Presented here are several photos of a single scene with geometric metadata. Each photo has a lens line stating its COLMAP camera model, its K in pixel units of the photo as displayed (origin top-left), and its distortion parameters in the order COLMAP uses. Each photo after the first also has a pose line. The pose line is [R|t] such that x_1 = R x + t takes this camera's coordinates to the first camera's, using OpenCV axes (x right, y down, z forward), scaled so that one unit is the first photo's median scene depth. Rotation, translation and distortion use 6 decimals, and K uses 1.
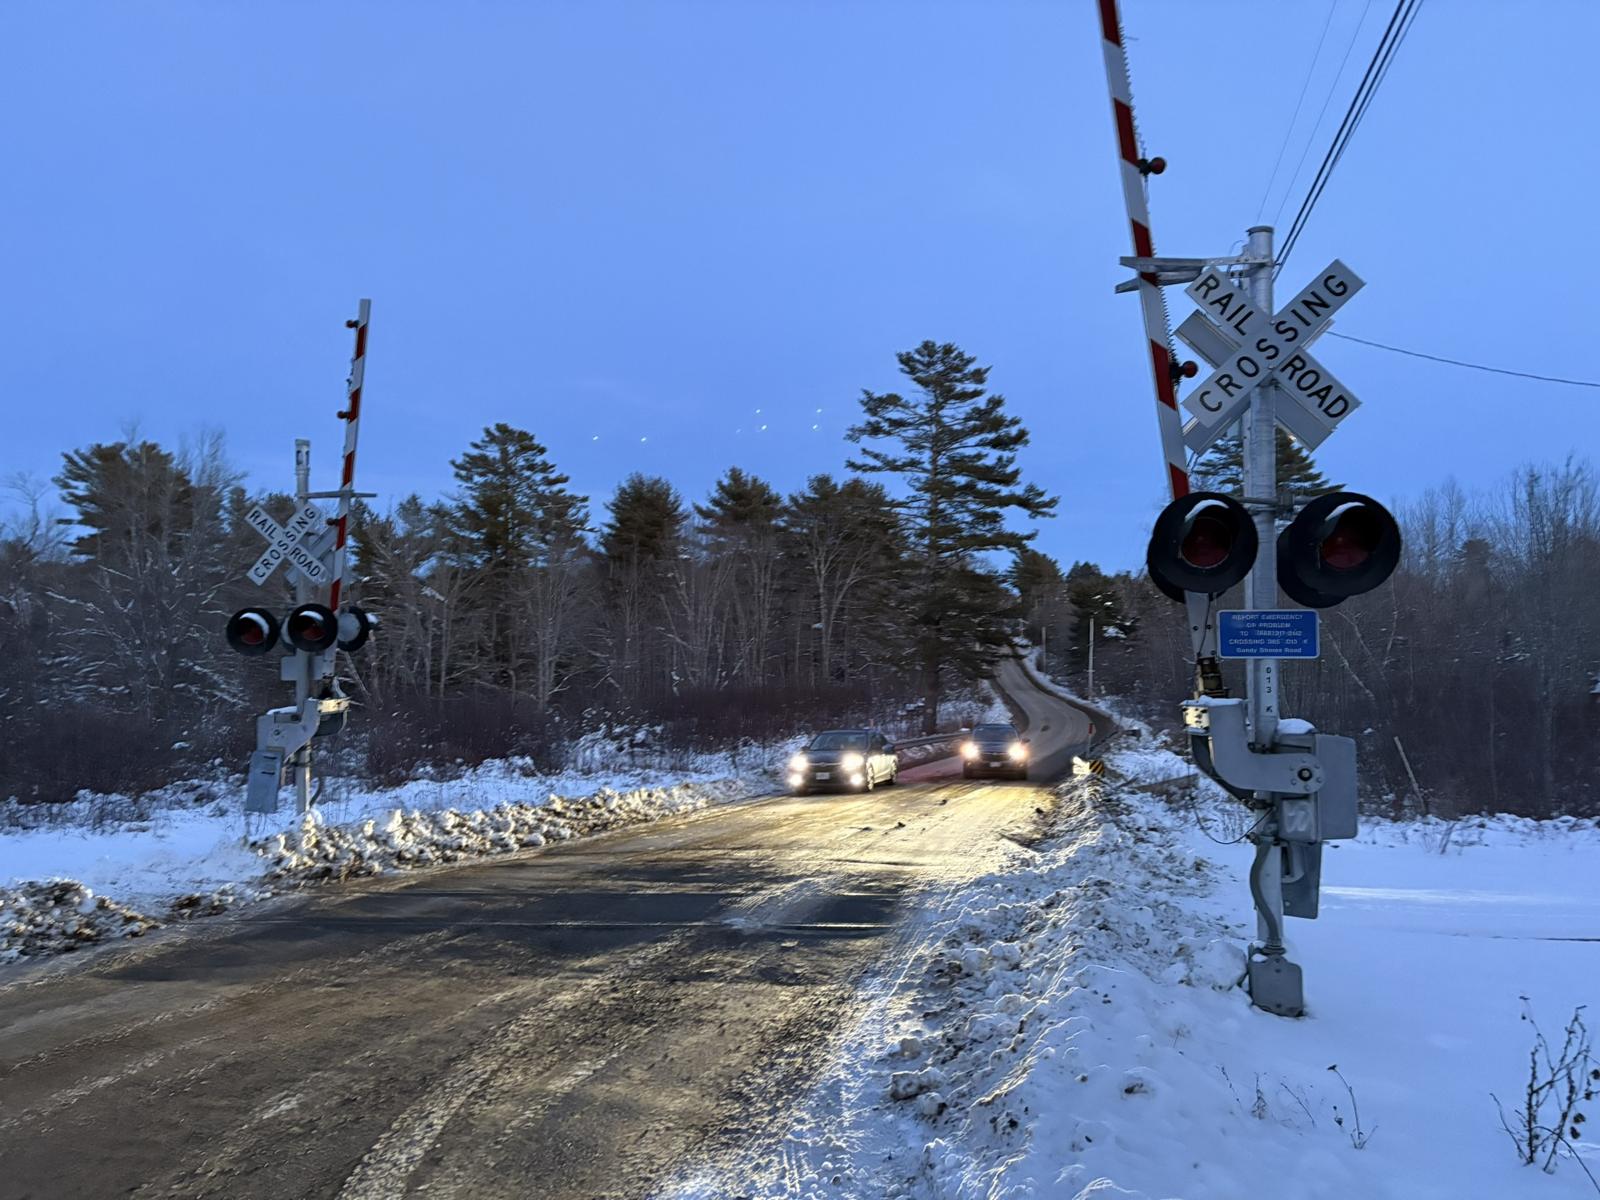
lens RADIAL K [[1158.4, 0, 800.0], [0, 1158.4, 600.0], [0, 0, 1]] dist [0.106499, -0.101567]
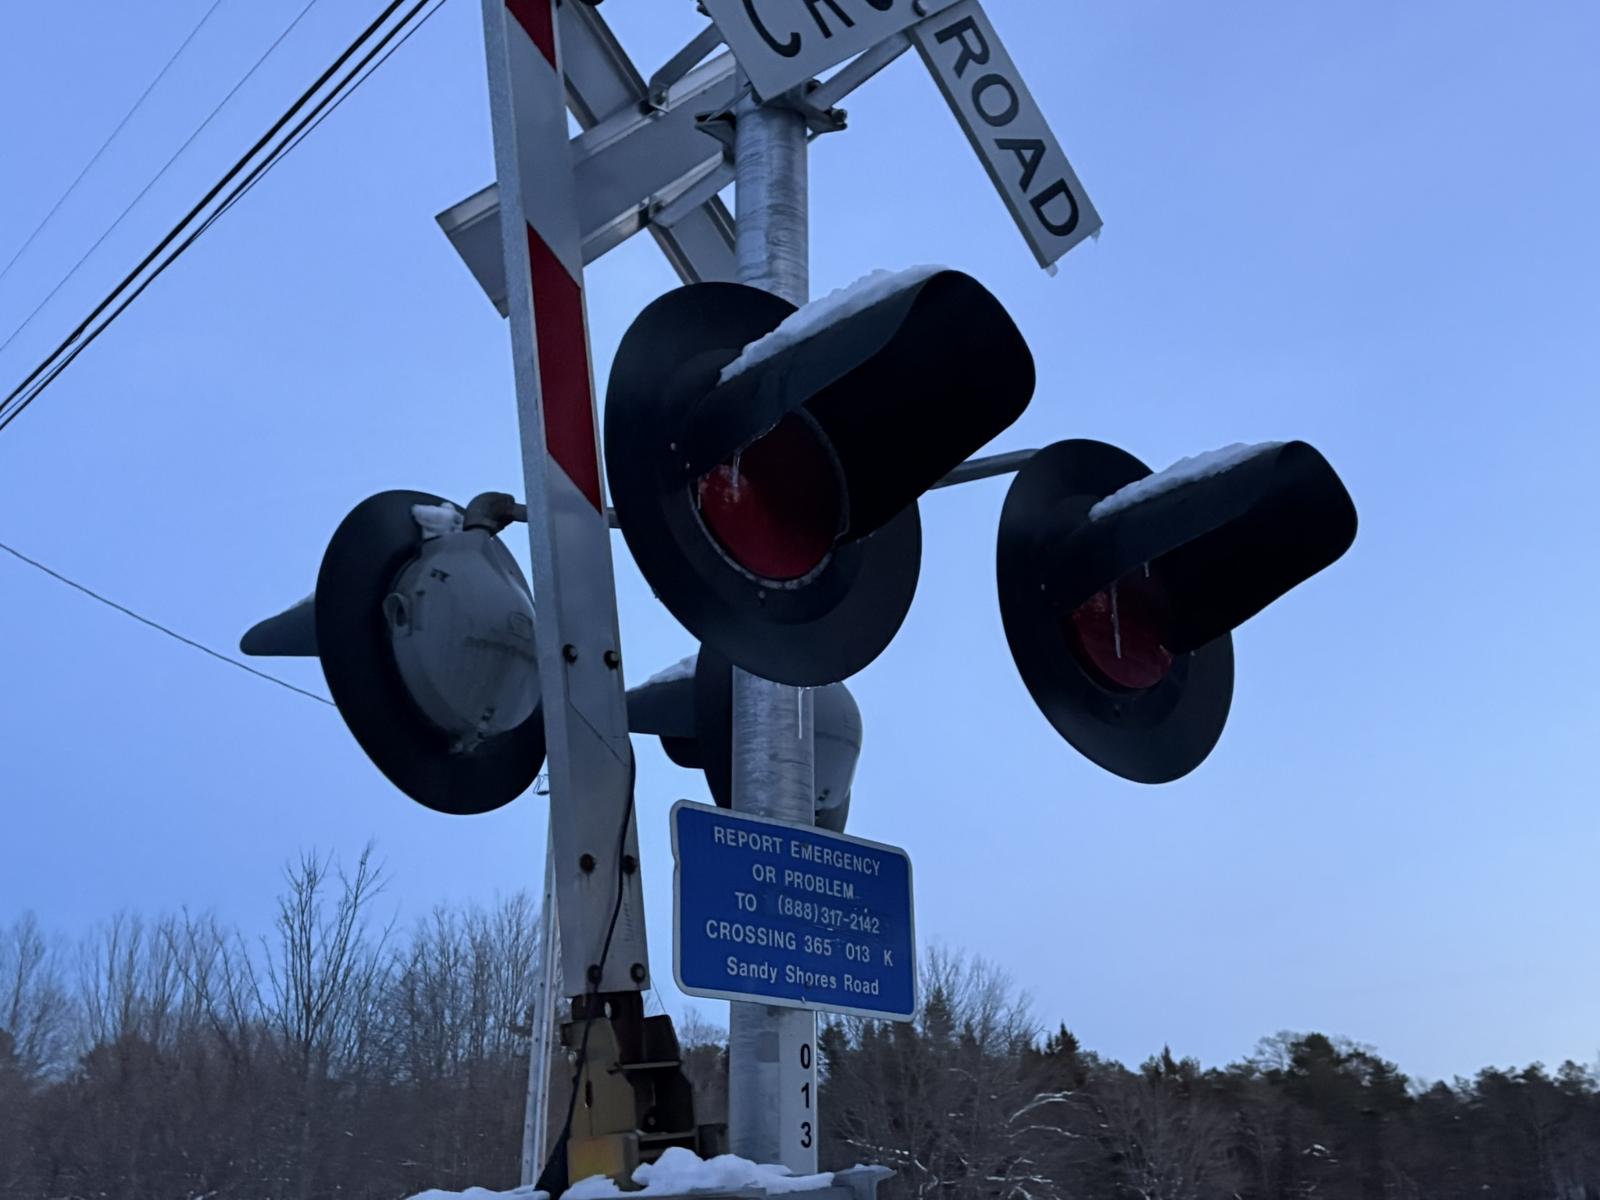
lens RADIAL K [[1755.1, 0, 800.0], [0, 1755.1, 600.0], [0, 0, 1]] dist [0.147558, -0.000526]
pose [[0.583314, 0.270385, 0.765922, 0.071844], [-0.043727, 0.952053, -0.302791, 0.082213], [-0.811069, 0.143130, 0.567169, 0.764430]]
